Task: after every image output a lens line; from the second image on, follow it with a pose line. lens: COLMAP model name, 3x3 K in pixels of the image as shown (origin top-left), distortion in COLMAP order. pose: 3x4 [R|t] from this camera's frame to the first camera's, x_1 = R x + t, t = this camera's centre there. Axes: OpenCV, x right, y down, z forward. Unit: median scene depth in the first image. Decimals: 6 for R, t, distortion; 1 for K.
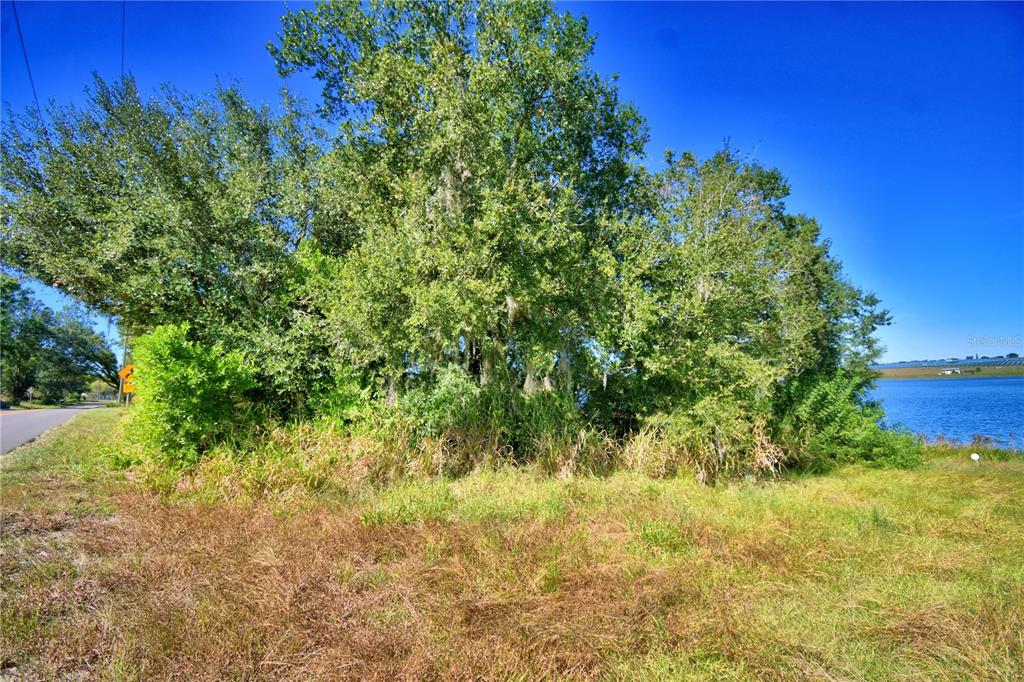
lens RADIAL K [[442.5, 0, 512.0], [0, 442.5, 341.0], [0, 0, 1]] dist [0.033986, -0.030962]
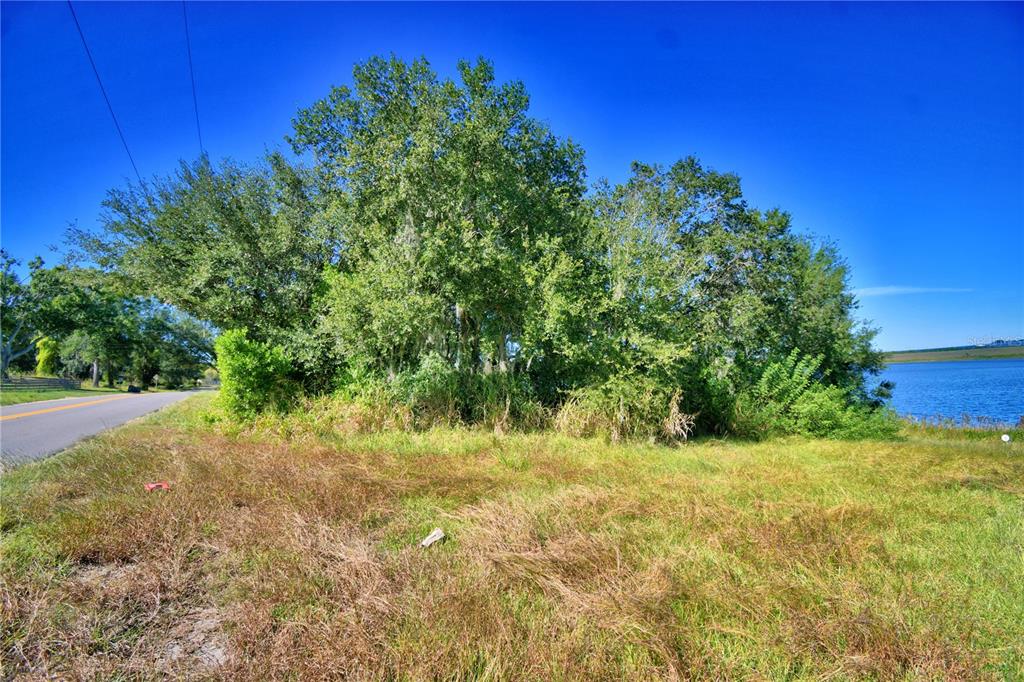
lens RADIAL K [[442.5, 0, 512.0], [0, 442.5, 341.0], [0, 0, 1]] dist [0.033986, -0.030962]
pose [[0.987900, -0.017824, -0.154062, 0.346425], [0.023048, 0.999216, 0.032187, -0.021344], [0.153367, -0.035348, 0.987537, -0.308303]]
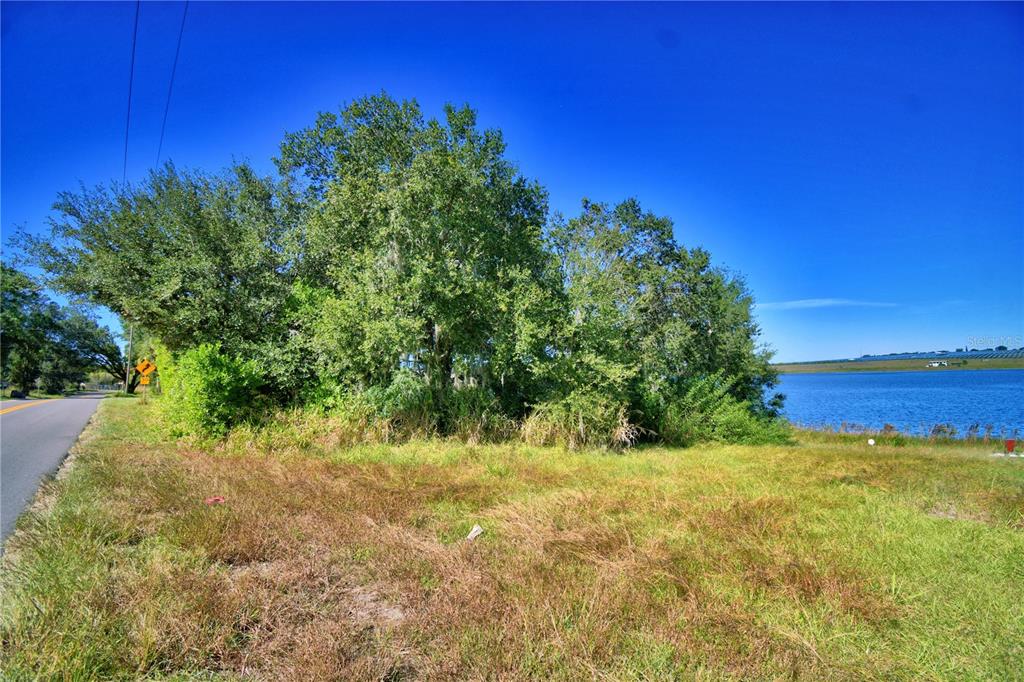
lens RADIAL K [[442.5, 0, 512.0], [0, 442.5, 341.0], [0, 0, 1]] dist [0.033986, -0.030962]
pose [[0.999941, 0.004192, 0.010045, 0.219894], [-0.004402, 0.999770, 0.020989, -0.071534], [-0.009955, -0.021032, 0.999729, -0.461343]]
